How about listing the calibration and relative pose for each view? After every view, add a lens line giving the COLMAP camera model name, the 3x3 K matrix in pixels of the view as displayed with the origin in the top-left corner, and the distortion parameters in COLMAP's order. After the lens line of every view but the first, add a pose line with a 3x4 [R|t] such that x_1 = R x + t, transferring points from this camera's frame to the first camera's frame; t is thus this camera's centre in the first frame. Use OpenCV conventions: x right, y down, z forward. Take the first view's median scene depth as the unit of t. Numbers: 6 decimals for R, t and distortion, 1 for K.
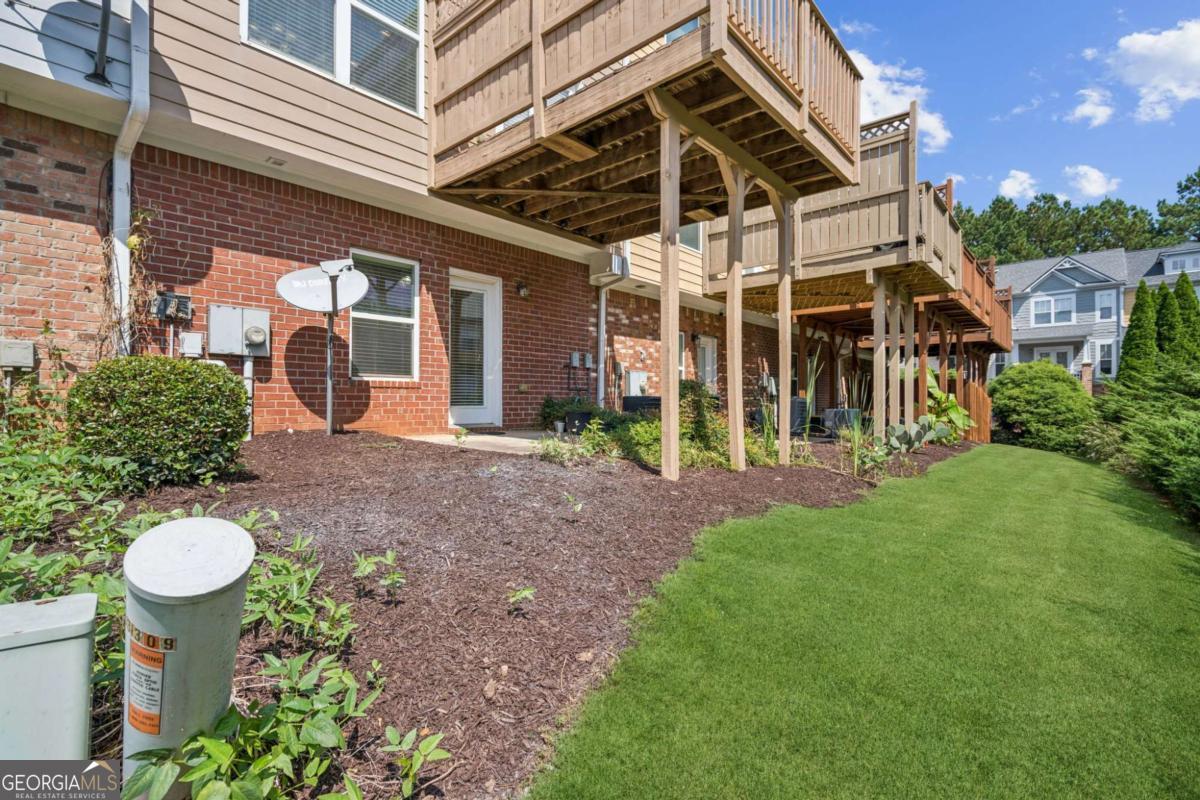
lens RADIAL K [[548.9, 0, 598.6], [0, 548.9, 402.8], [0, 0, 1]] dist [-0.001649, -0.000329]
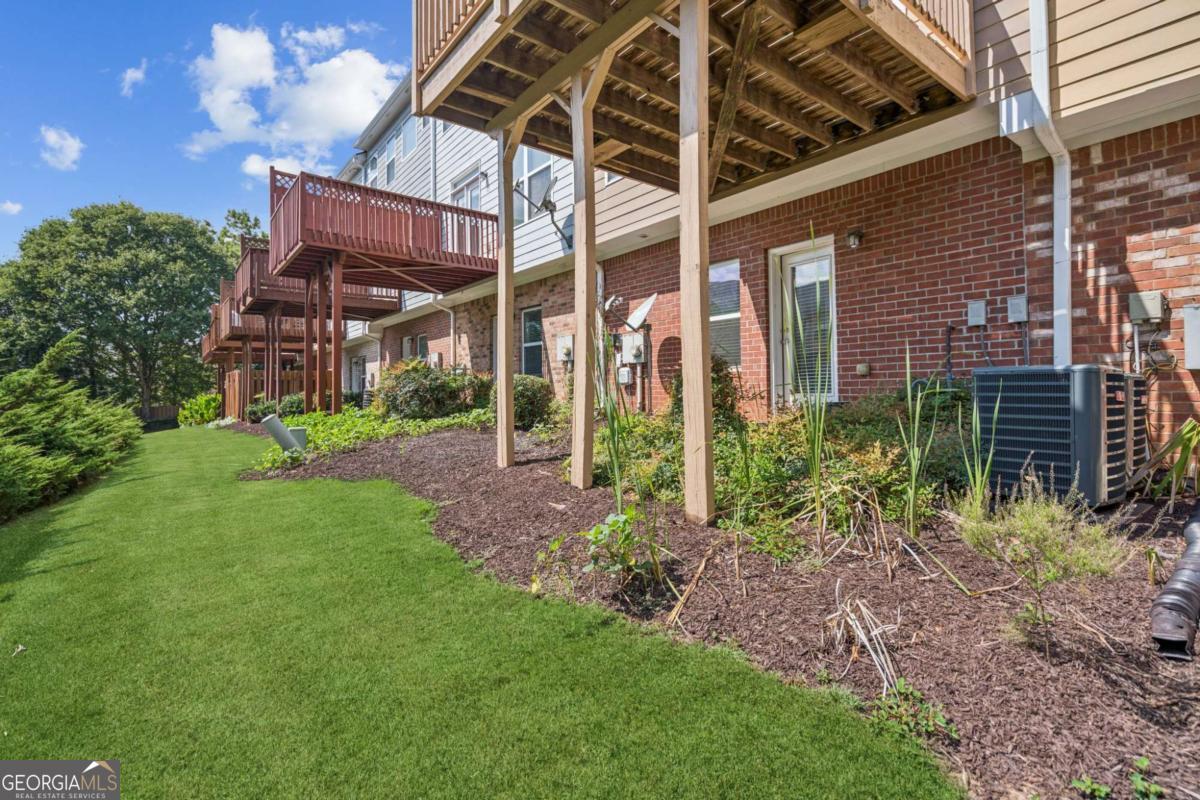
lens RADIAL K [[548.9, 0, 598.0], [0, 548.9, 392.8], [0, 0, 1]] dist [-0.001649, -0.000329]
pose [[-0.175399, 0.000097, -0.984497, 0.577104], [0.009672, 0.999952, -0.001625, 0.002092], [0.984450, -0.009807, -0.175391, 0.686621]]
